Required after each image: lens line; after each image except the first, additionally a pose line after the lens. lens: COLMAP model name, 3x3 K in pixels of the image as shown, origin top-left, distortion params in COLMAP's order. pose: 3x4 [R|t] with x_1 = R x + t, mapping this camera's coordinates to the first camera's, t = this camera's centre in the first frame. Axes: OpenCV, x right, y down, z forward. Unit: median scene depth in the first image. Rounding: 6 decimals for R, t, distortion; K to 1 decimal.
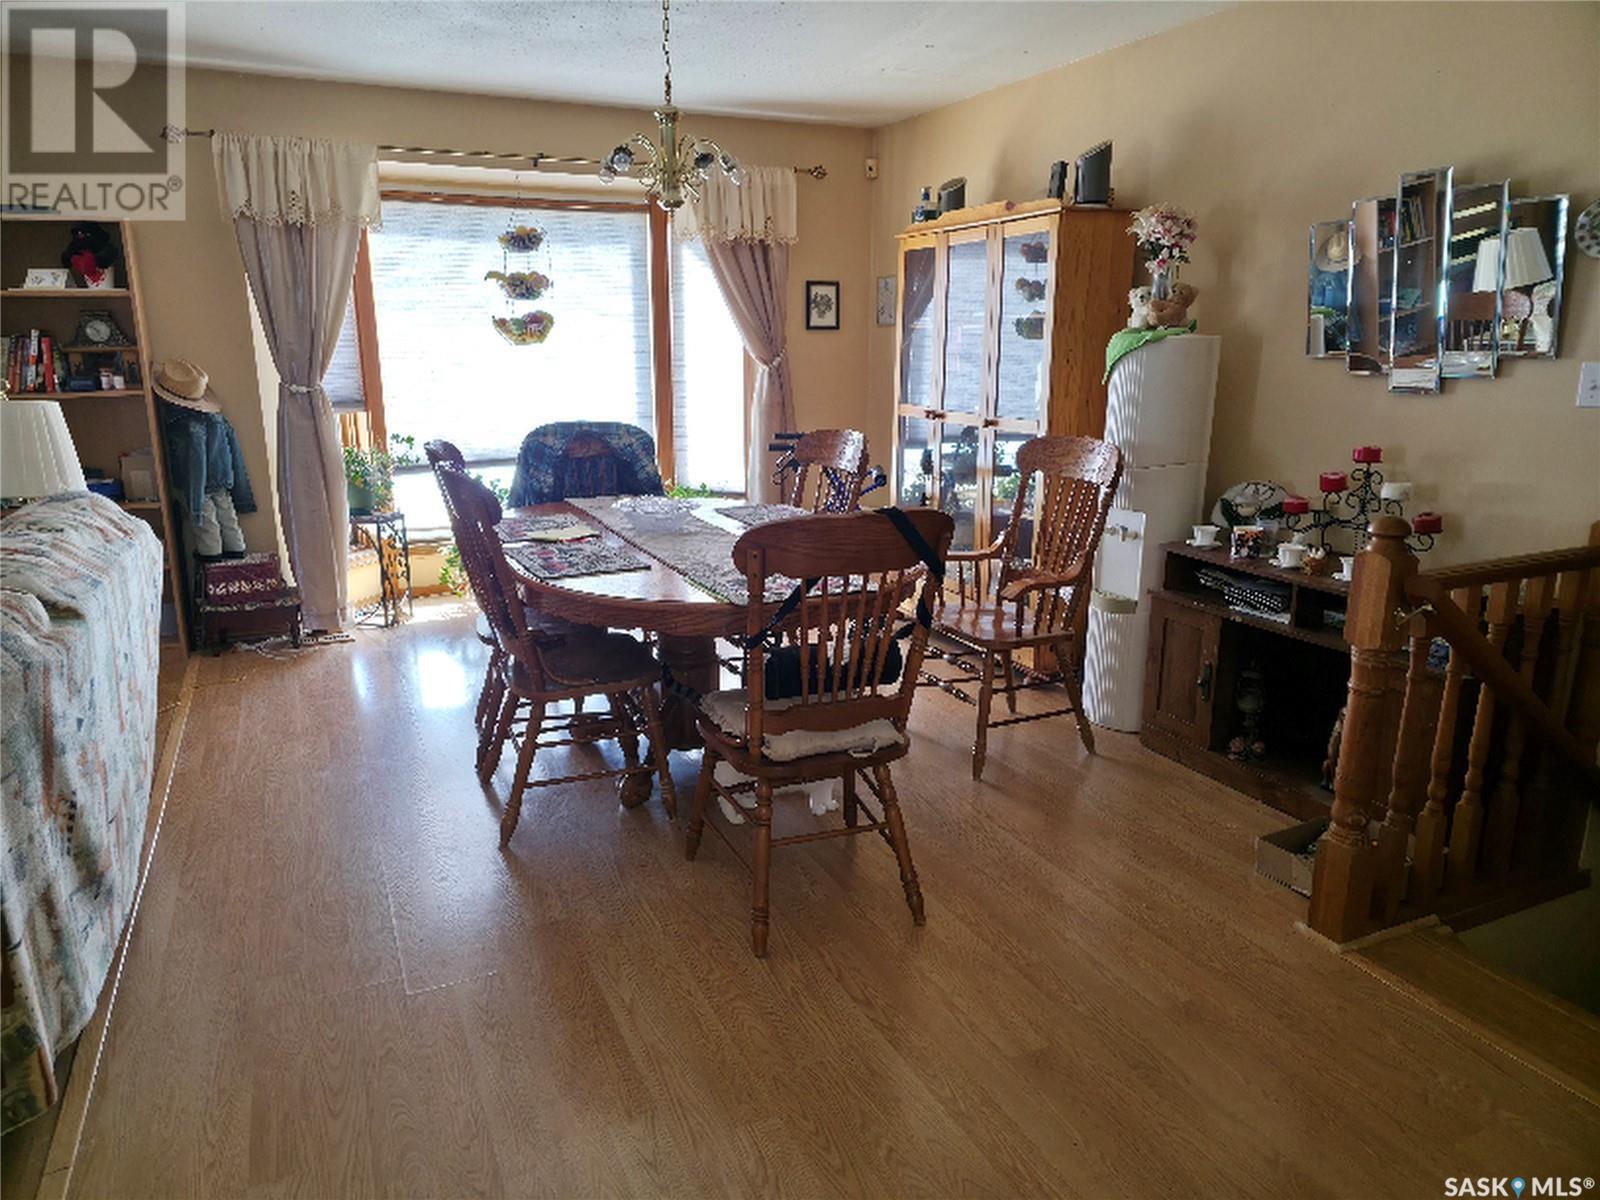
lens RADIAL K [[1105.1, 0, 804.3], [0, 1105.1, 602.2], [0, 0, 1]] dist [0.046328, -0.047745]
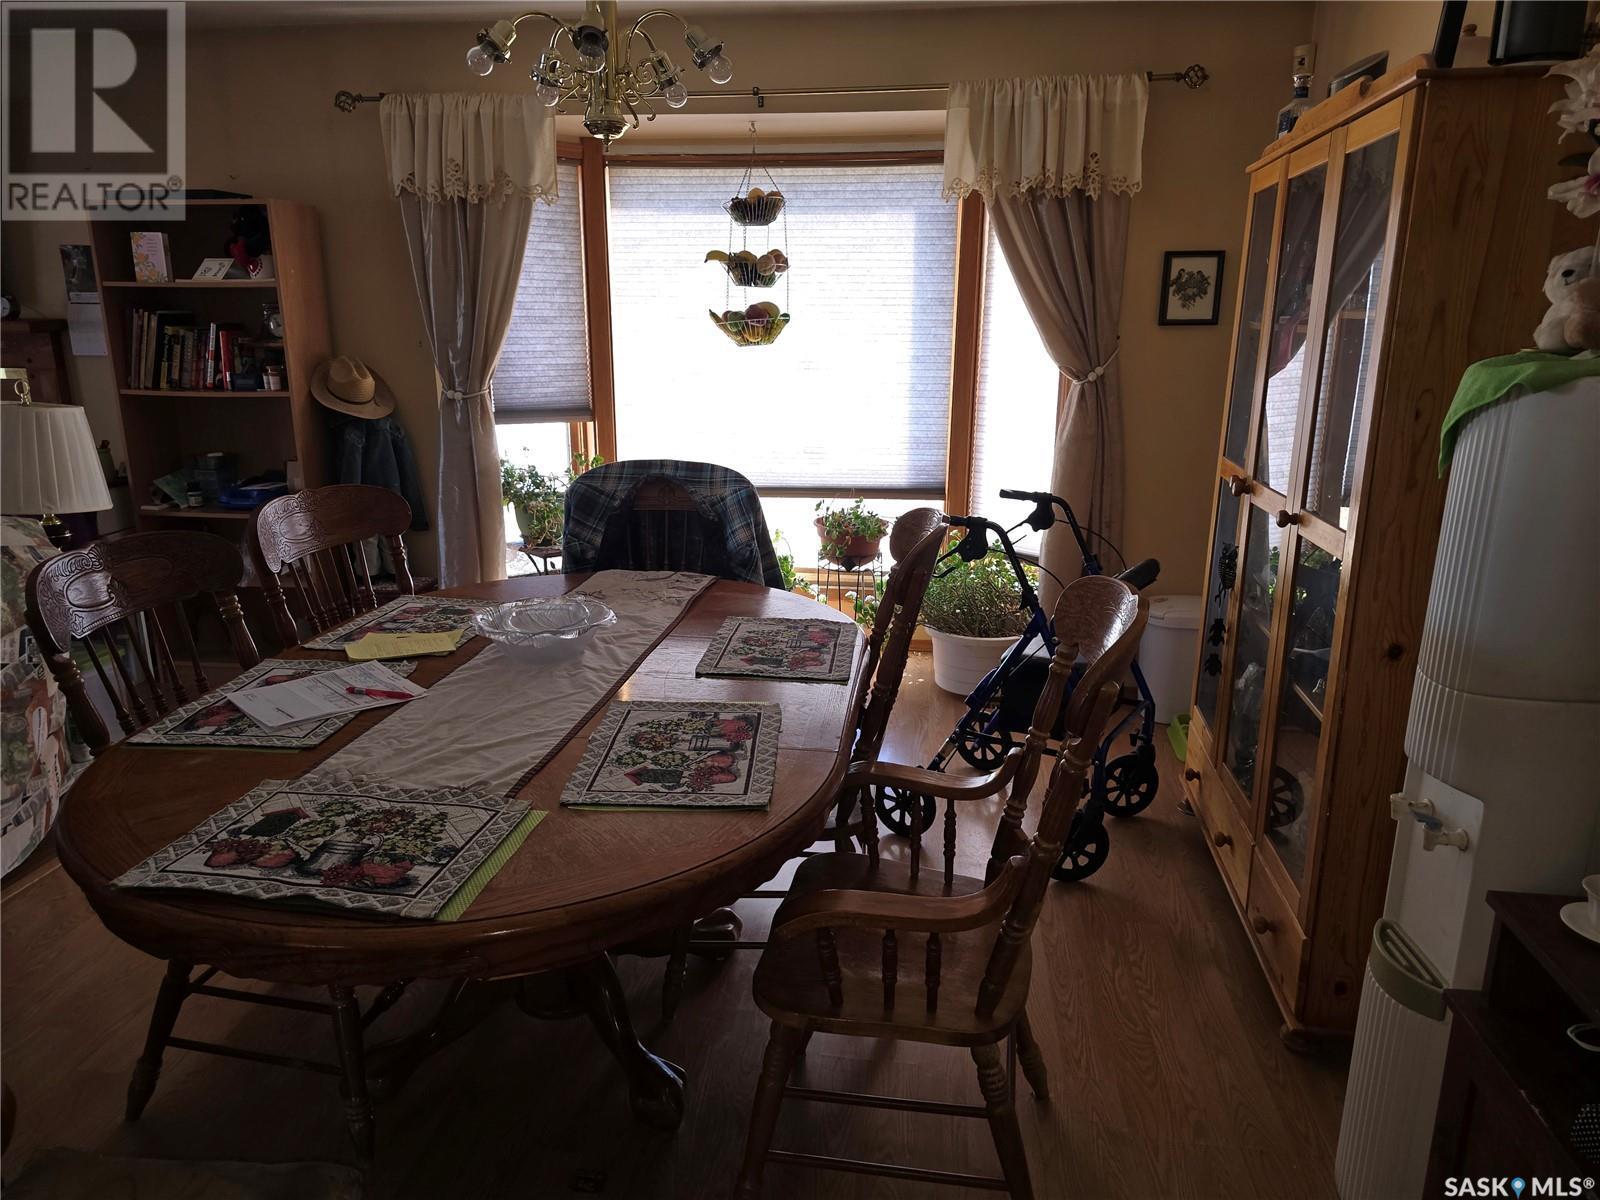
lens RADIAL K [[1105.1, 0, 804.8], [0, 1105.1, 608.2], [0, 0, 1]] dist [0.046328, -0.047745]
pose [[0.838809, 0.143335, -0.525218, 0.214432], [-0.132514, 0.989459, 0.058395, -0.101794], [0.528052, 0.020617, 0.848962, 0.372869]]
